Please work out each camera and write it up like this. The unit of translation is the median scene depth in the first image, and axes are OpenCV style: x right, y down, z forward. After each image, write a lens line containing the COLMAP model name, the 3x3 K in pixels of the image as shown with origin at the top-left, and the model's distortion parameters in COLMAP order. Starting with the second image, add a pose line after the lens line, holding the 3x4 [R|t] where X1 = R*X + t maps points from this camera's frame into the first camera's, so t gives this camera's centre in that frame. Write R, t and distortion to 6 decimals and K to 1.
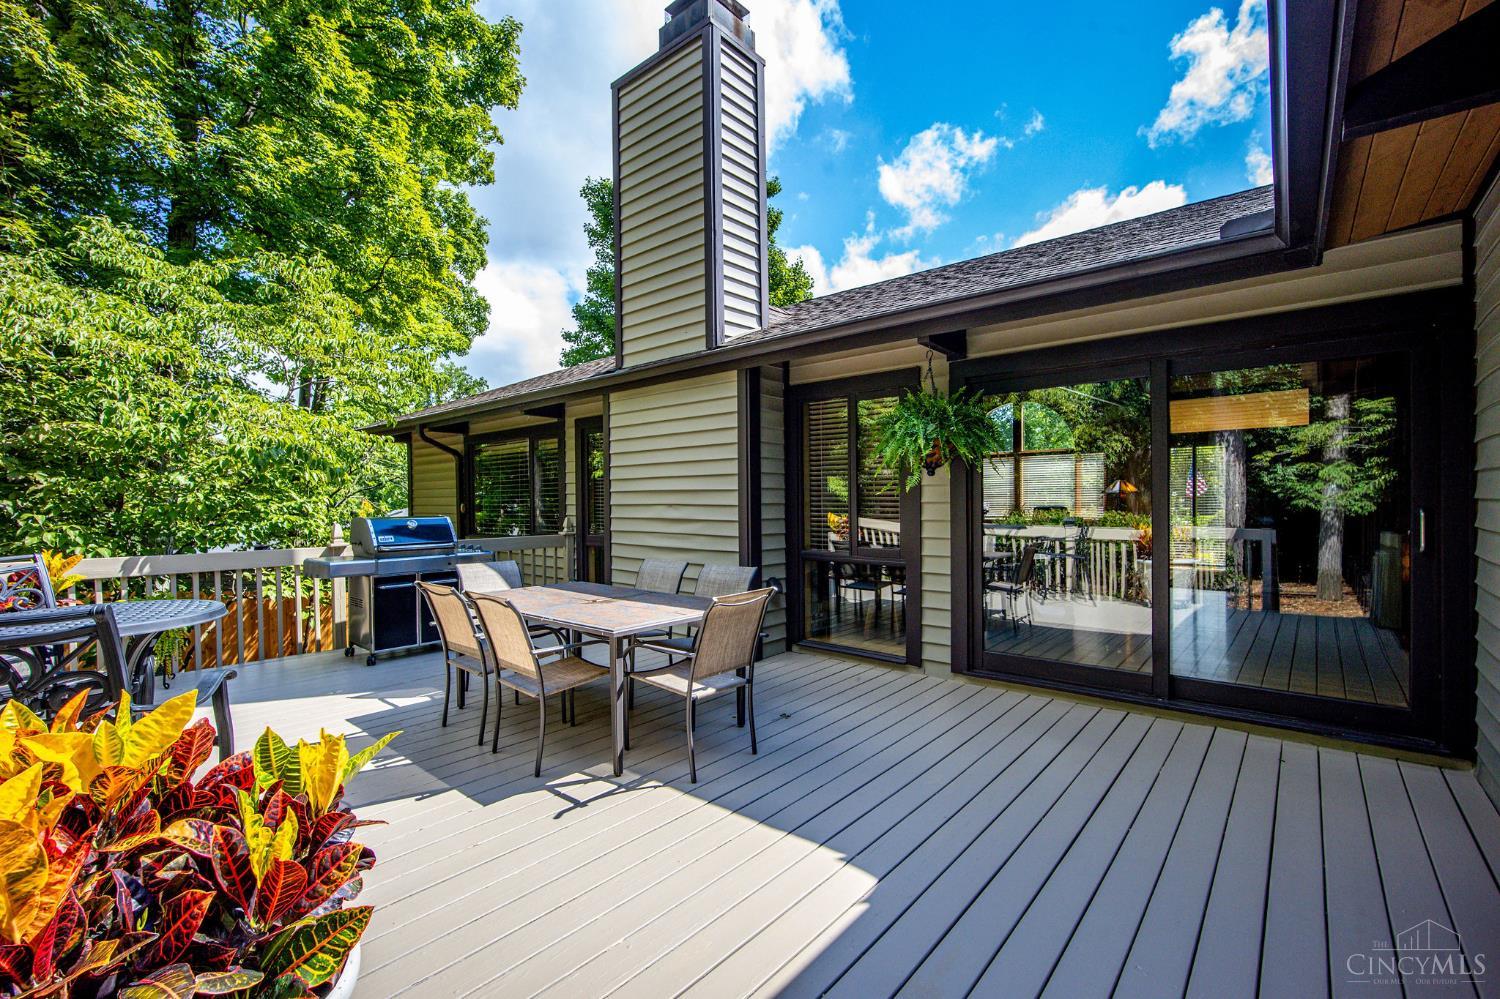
lens RADIAL K [[650.2, 0, 741.7], [0, 650.2, 505.3], [0, 0, 1]] dist [-0.001057, 0.001128]
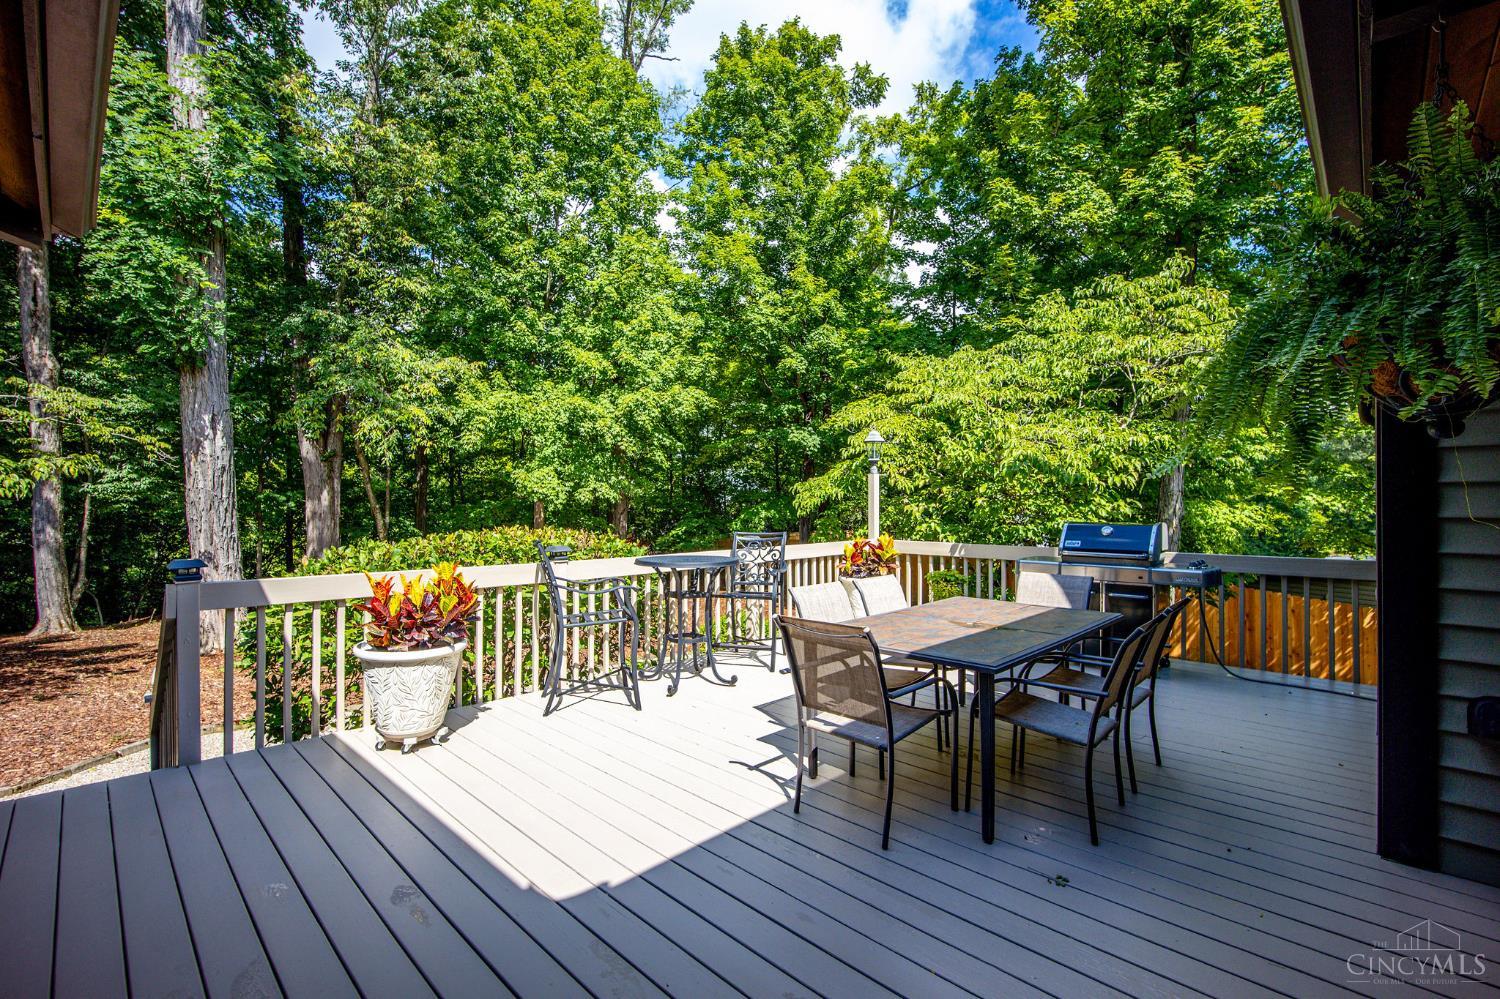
lens RADIAL K [[650.2, 0, 749.8], [0, 650.2, 503.7], [0, 0, 1]] dist [-0.001057, 0.001128]
pose [[-0.056419, -0.004496, -0.998397, 0.894902], [-0.005792, 0.999975, -0.004176, -0.006480], [0.998390, 0.005547, -0.056444, 1.032549]]
